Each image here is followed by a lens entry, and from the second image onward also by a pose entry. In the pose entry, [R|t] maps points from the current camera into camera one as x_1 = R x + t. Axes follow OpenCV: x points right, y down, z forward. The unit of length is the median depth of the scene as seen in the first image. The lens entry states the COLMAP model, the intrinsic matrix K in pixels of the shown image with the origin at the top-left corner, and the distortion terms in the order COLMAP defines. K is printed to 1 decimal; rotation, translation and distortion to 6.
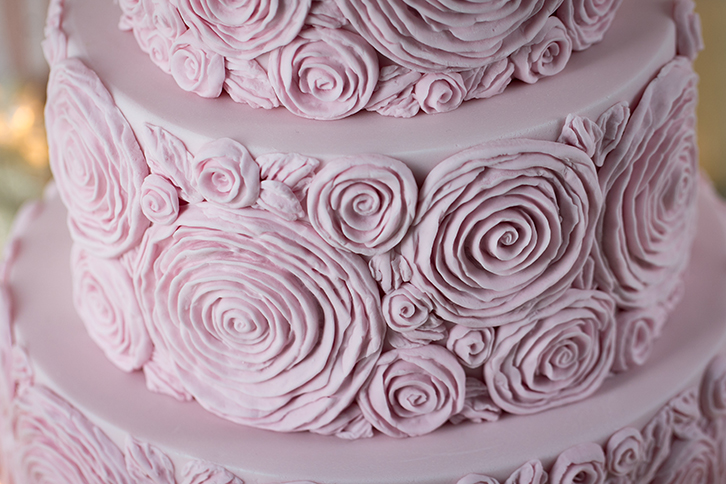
lens RADIAL K [[3360.7, 0, 364.1], [0, 3360.7, 240.7], [0, 0, 1]] dist [-0.133360, 0.000000]
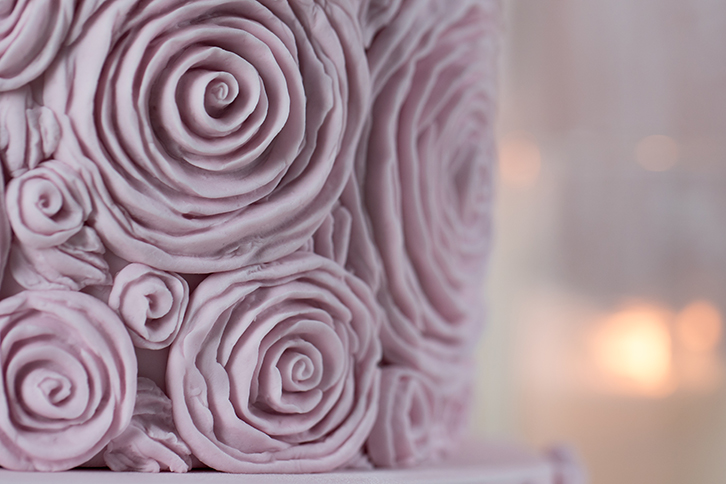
lens RADIAL K [[3360.7, 0, 362.8], [0, 3360.7, 242.4], [0, 0, 1]] dist [-0.133360, 0.000000]
pose [[0.988459, 0.065522, 0.136588, -0.012733], [0.015984, 0.851487, -0.524132, 0.336519], [-0.150645, 0.520266, 0.840613, 0.497761]]
